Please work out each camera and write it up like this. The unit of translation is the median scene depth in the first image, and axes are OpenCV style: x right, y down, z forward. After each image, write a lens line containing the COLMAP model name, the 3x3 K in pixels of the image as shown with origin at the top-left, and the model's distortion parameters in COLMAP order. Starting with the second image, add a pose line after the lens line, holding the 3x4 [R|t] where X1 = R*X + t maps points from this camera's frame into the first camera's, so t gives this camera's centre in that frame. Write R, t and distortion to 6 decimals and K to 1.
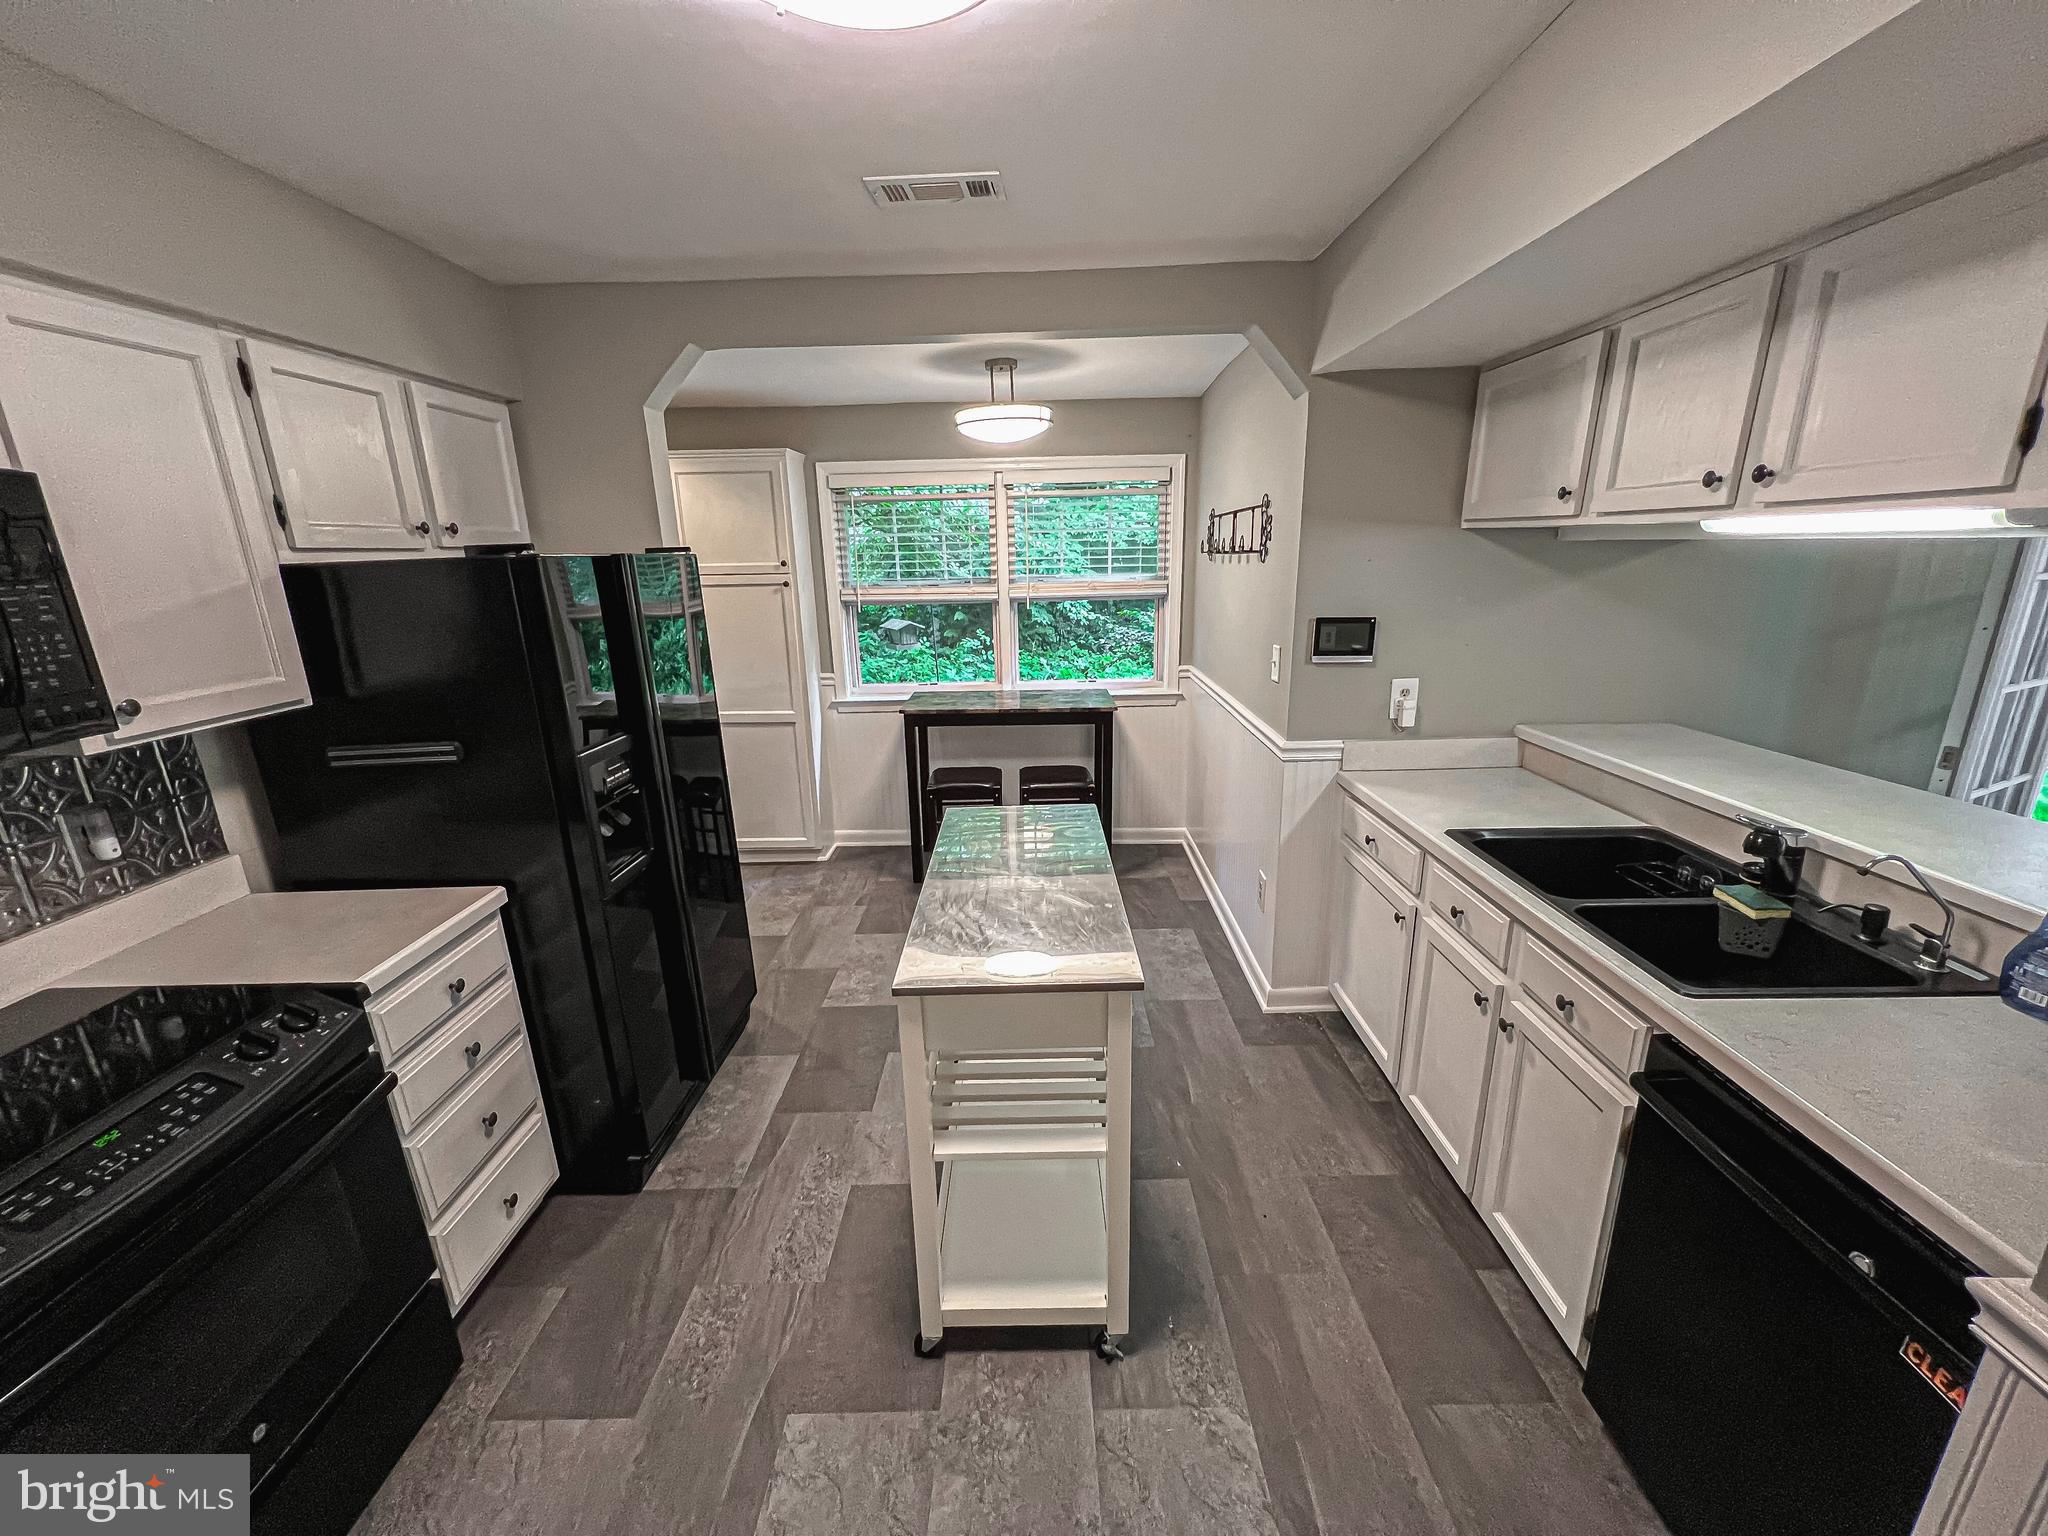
lens RADIAL K [[816.2, 0, 1027.5], [0, 816.2, 777.5], [0, 0, 1]] dist [-0.003869, 0.000306]
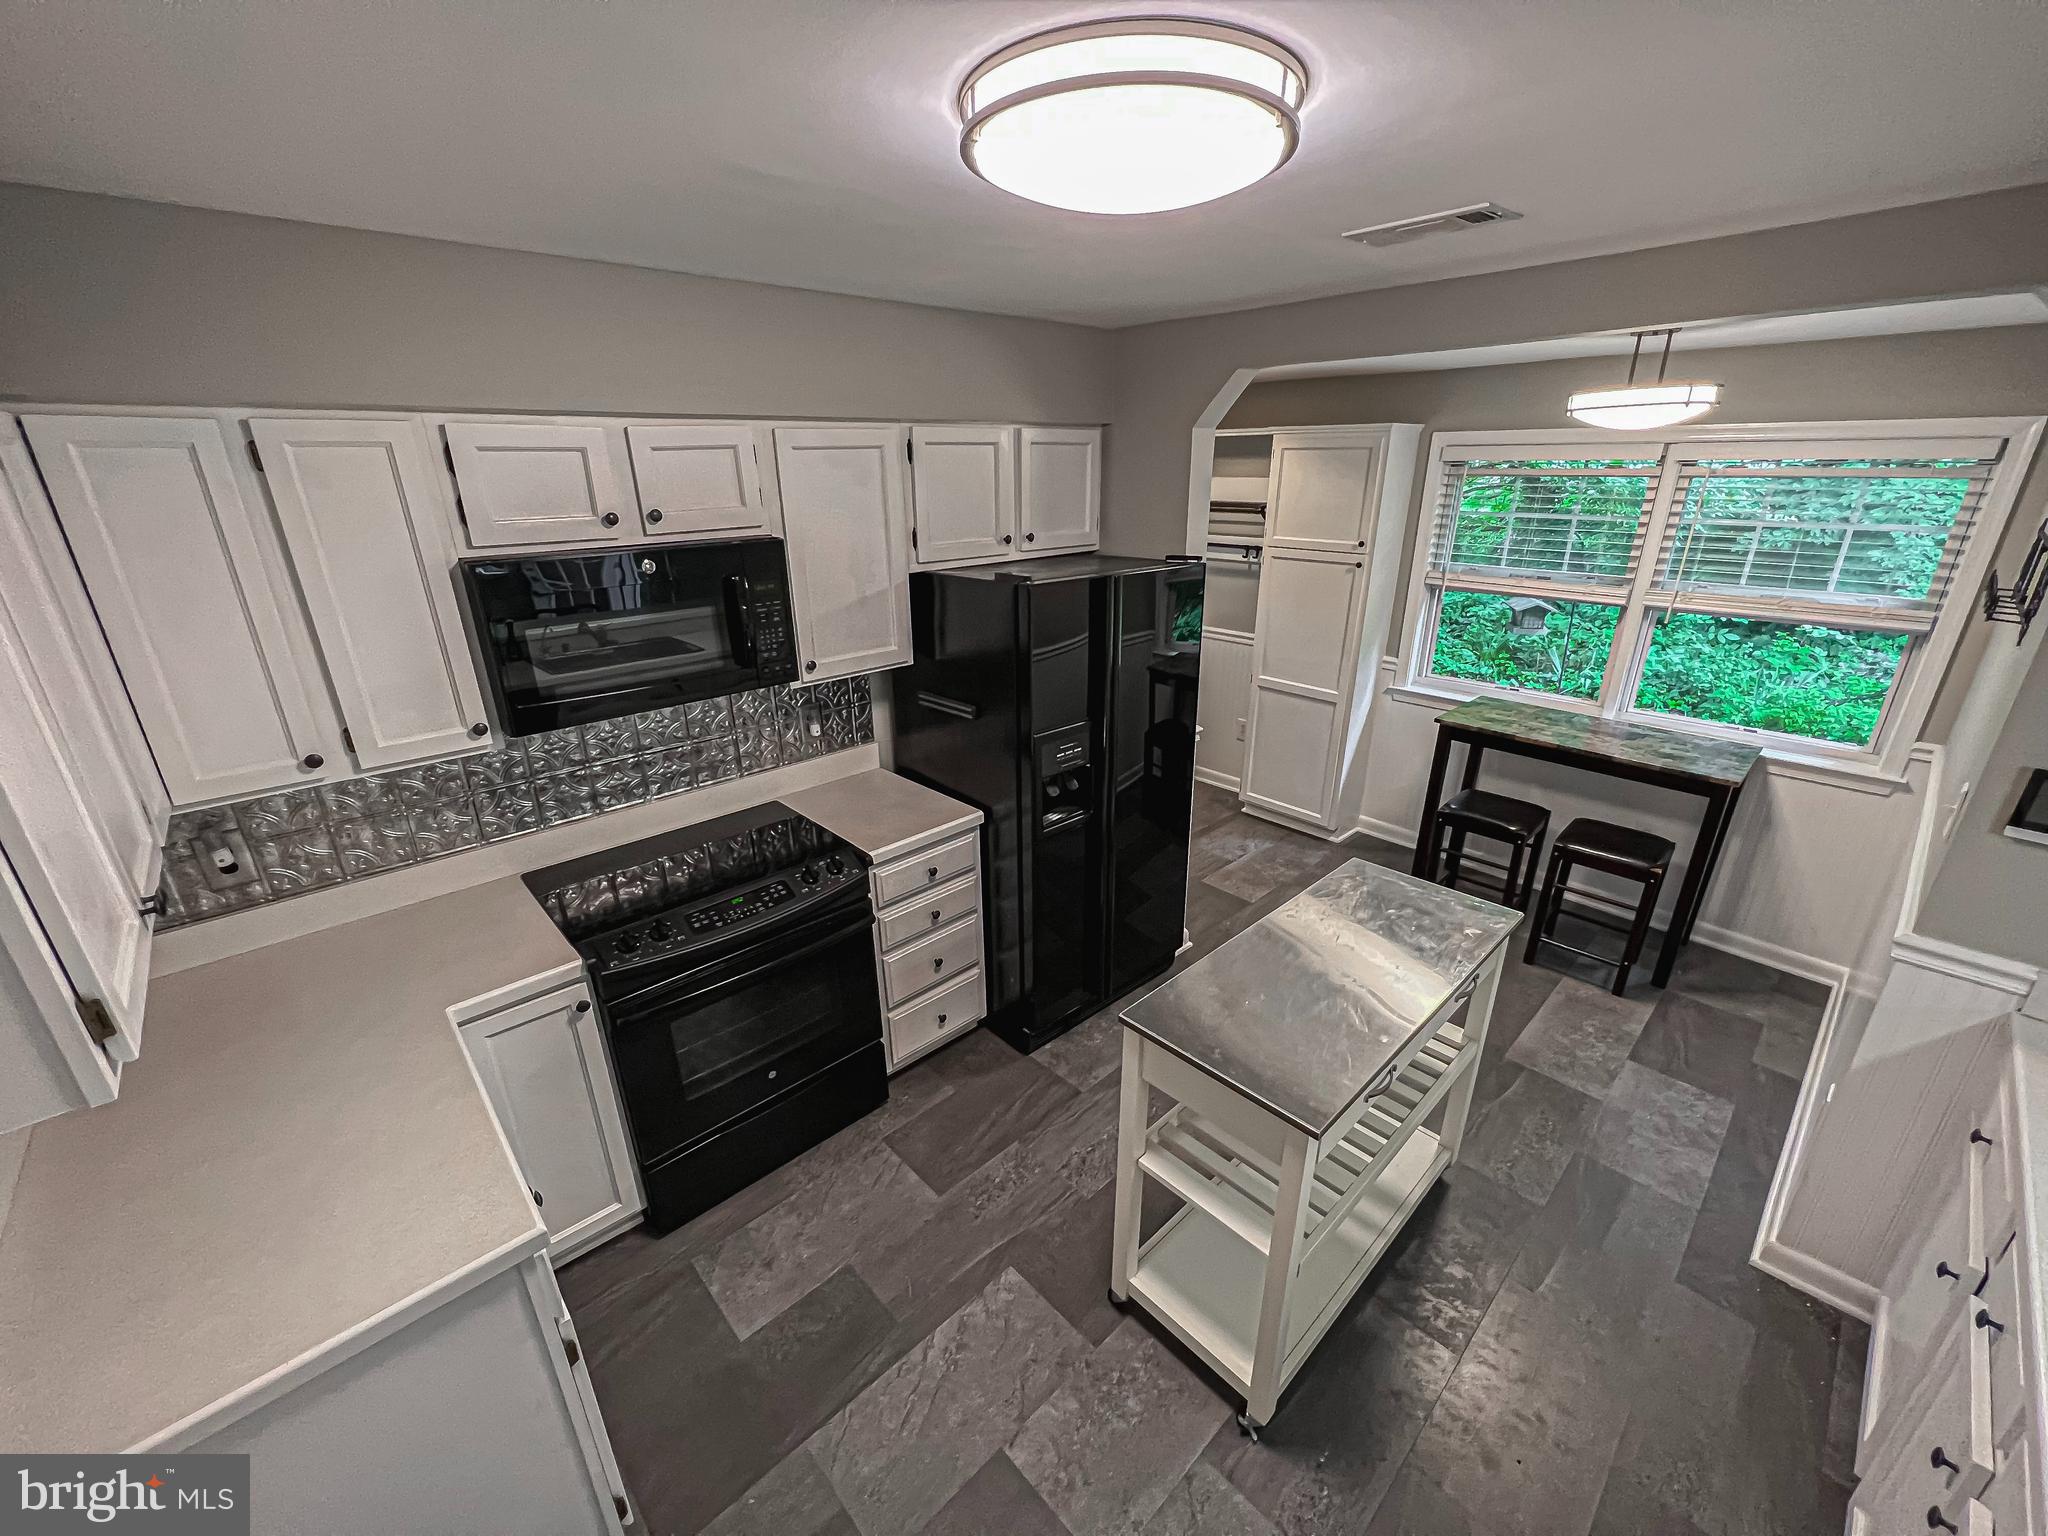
lens RADIAL K [[816.2, 0, 1024.0], [0, 816.2, 779.4], [0, 0, 1]] dist [-0.003869, 0.000306]
pose [[0.684432, 0.278917, -0.673616, 0.325541], [-0.202999, 0.960298, 0.191363, -0.197772], [0.700246, 0.005769, 0.713878, 0.049025]]
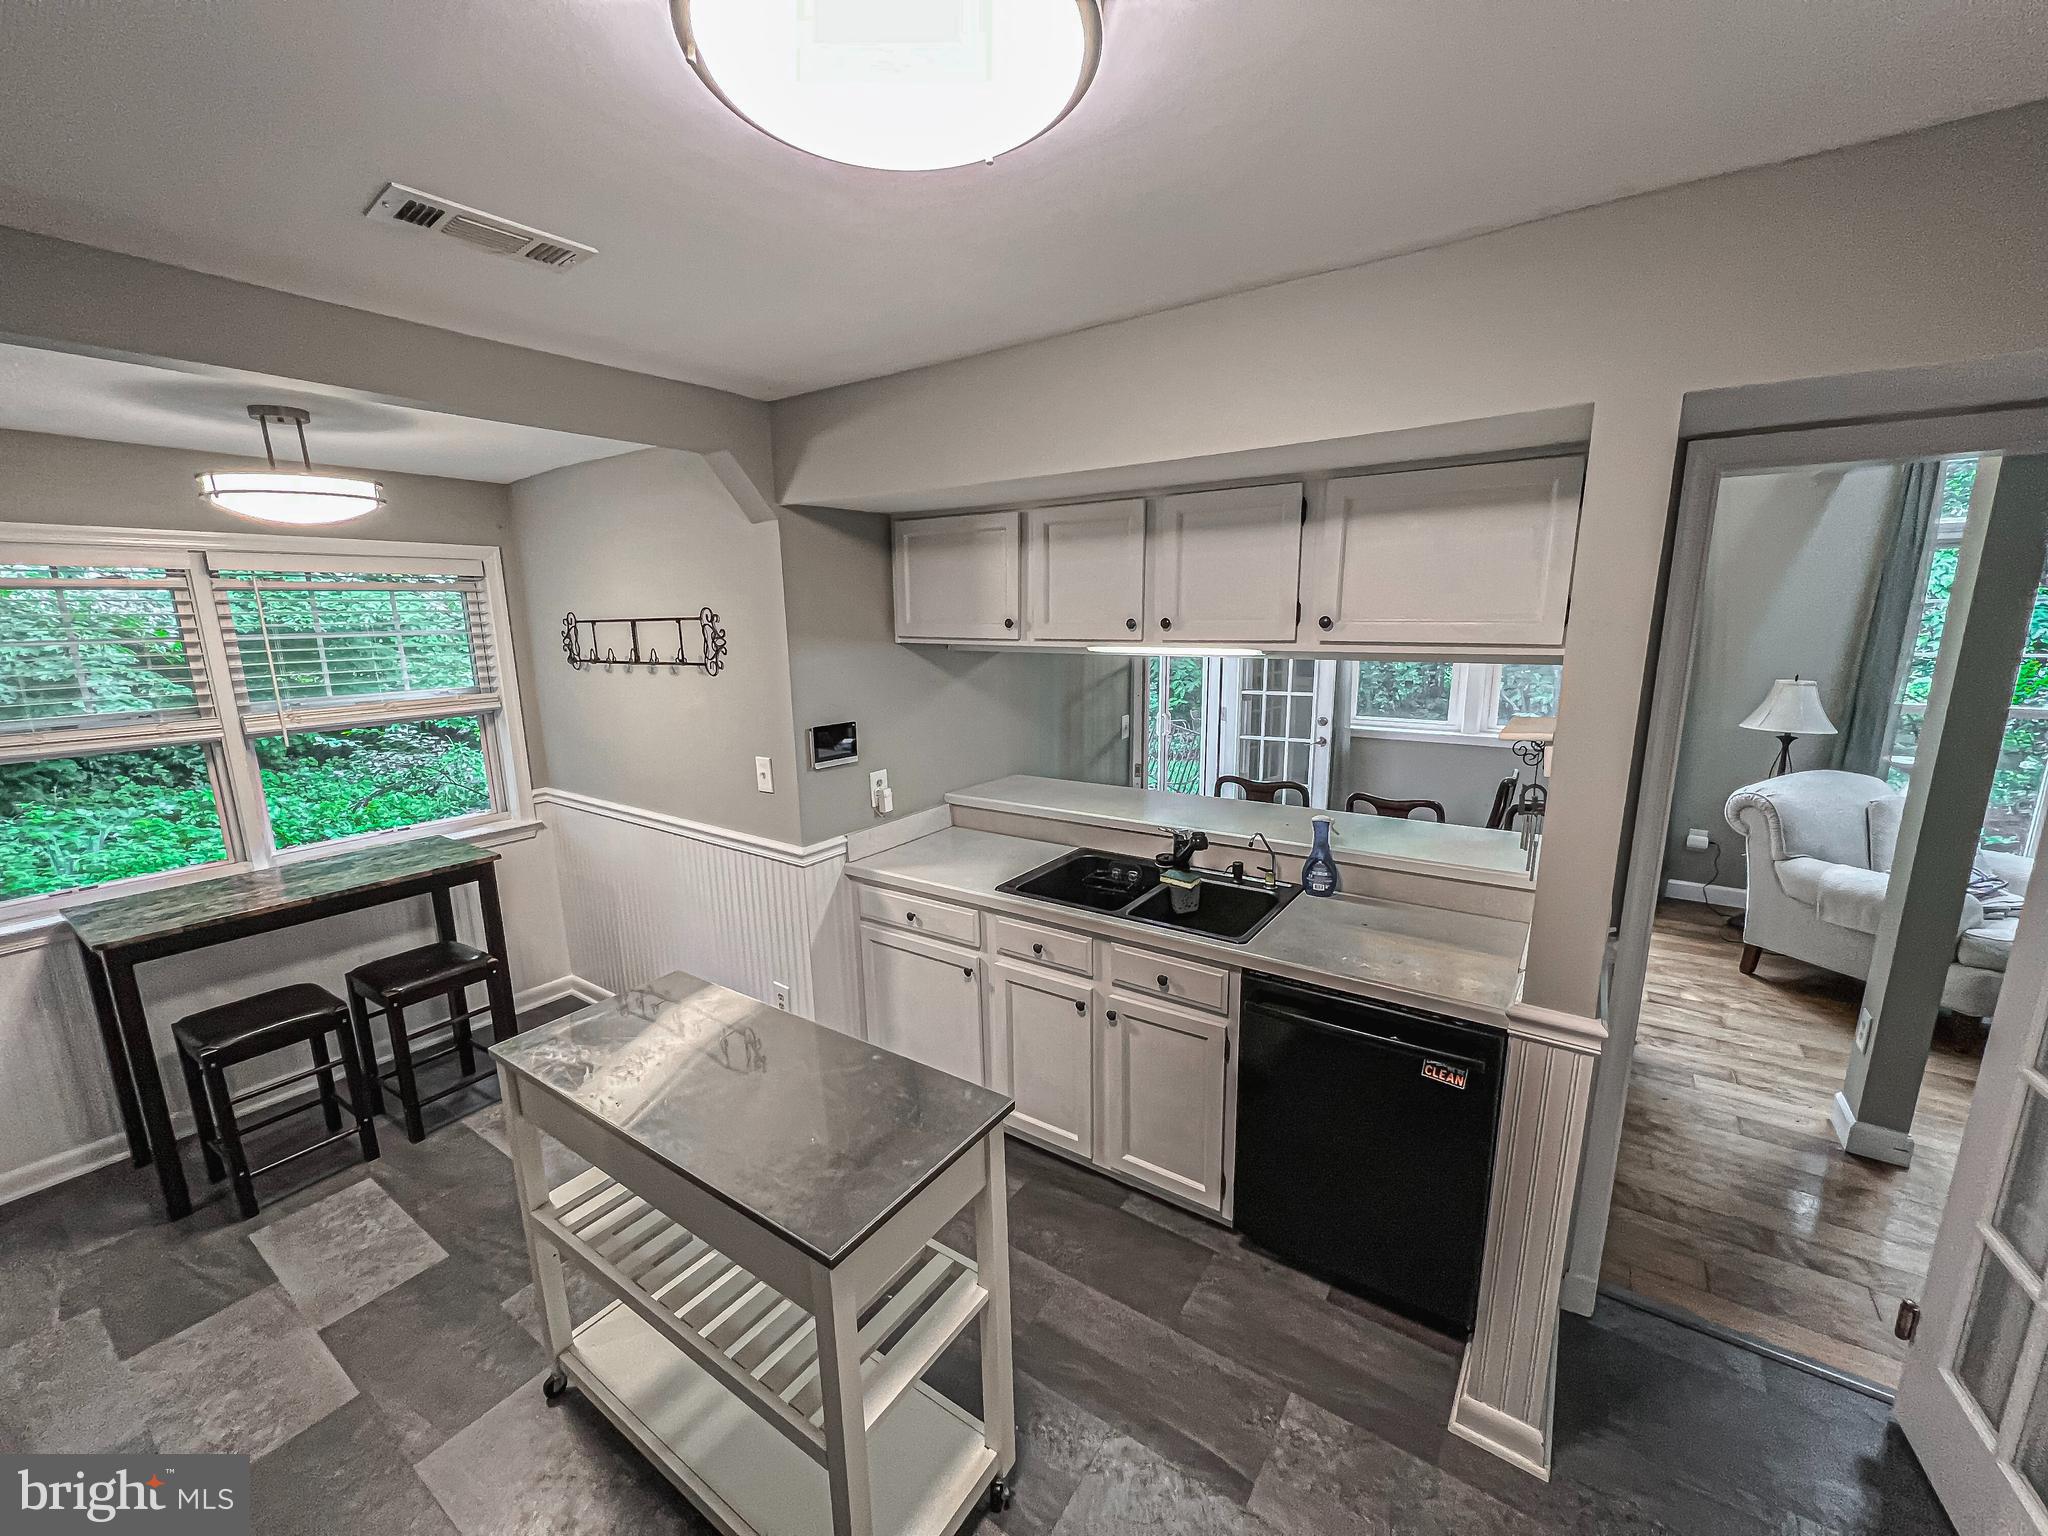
lens RADIAL K [[816.2, 0, 1021.8], [0, 816.2, 772.4], [0, 0, 1]] dist [-0.003869, 0.000306]
pose [[0.562072, -0.147586, 0.813814, -0.477785], [0.225406, 0.974039, 0.020963, -0.132670], [-0.795781, 0.171656, 0.580747, 0.239208]]
